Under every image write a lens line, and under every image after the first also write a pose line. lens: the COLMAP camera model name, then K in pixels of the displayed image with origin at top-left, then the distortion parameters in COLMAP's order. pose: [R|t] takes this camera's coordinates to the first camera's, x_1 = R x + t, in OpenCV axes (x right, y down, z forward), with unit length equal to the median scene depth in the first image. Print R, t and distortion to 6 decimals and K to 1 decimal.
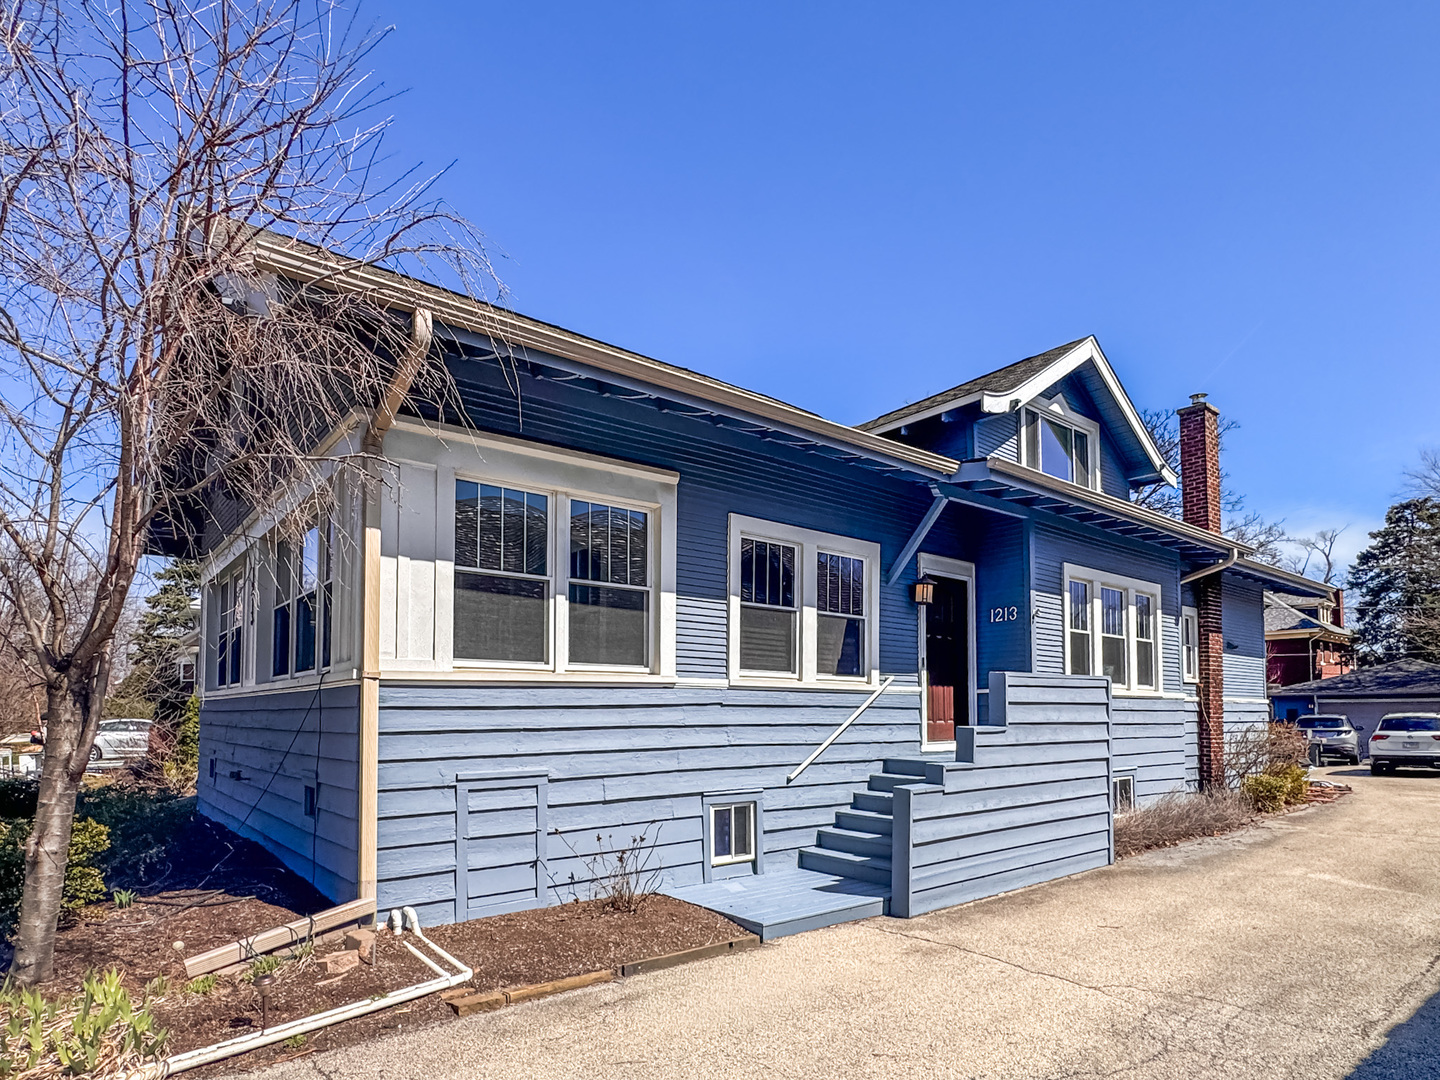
lens RADIAL K [[787.8, 0, 725.1], [0, 787.8, 516.2], [0, 0, 1]] dist [-0.000253, 0.000954]
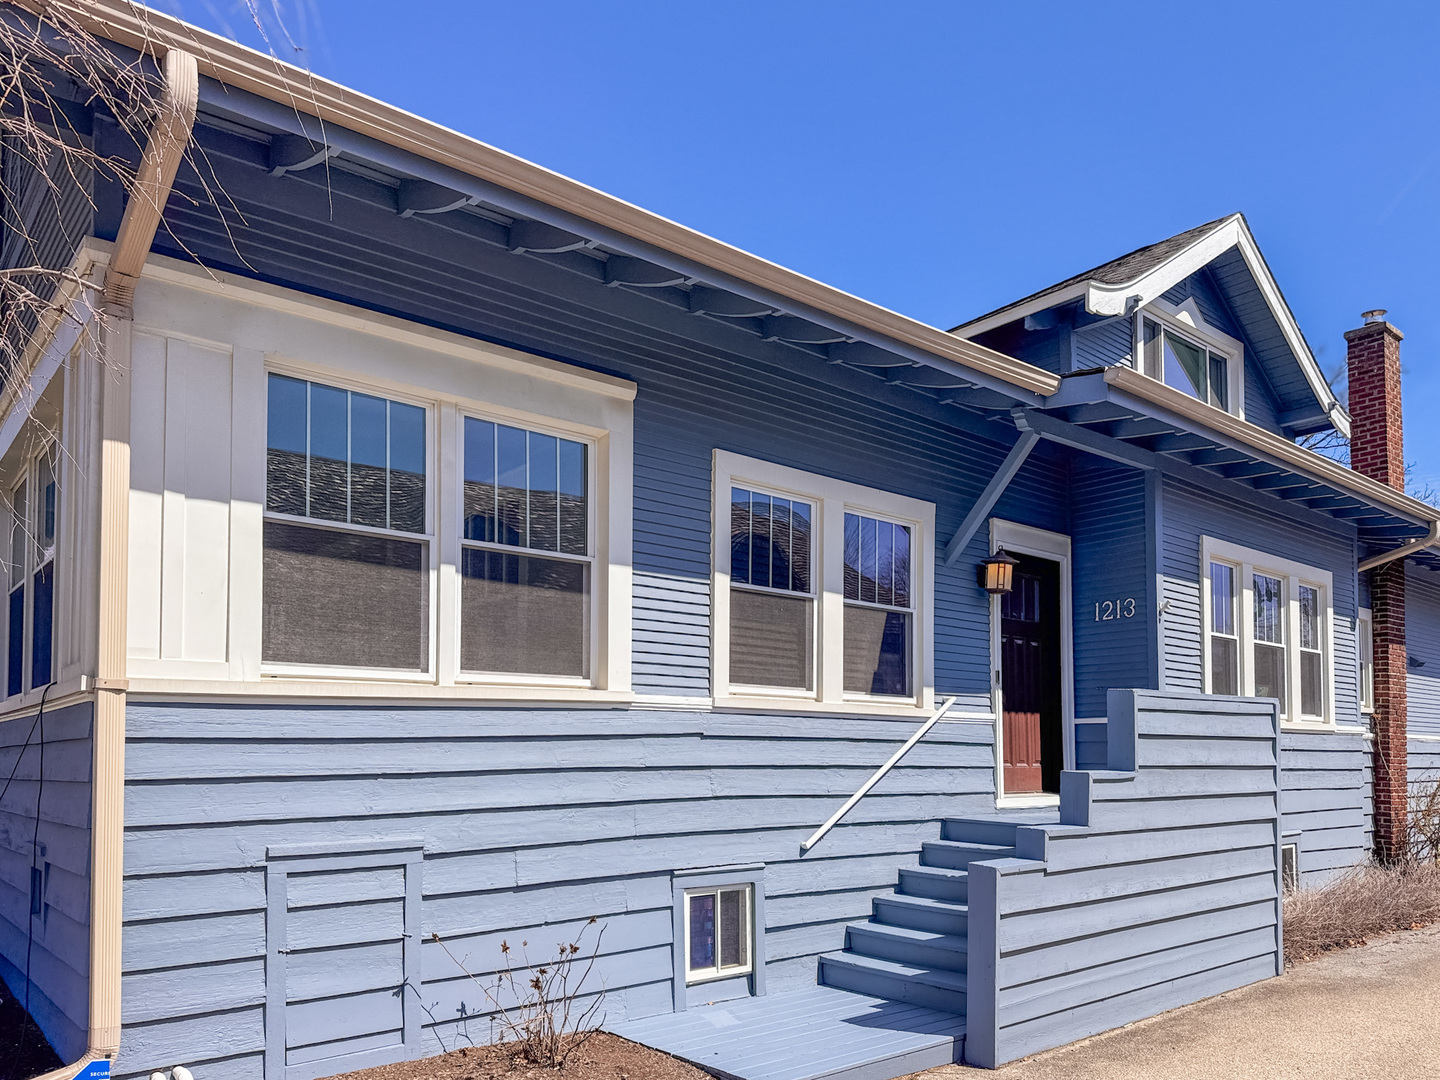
lens RADIAL K [[1024.5, 0, 720.0], [0, 1024.5, 540.0], [0, 0, 1]] dist [0.090307, -0.110639]
pose [[0.999921, 0.000885, 0.012505, 0.000070], [-0.001341, 0.999333, 0.036487, 0.042866], [-0.012465, -0.036500, 0.999256, 0.143989]]
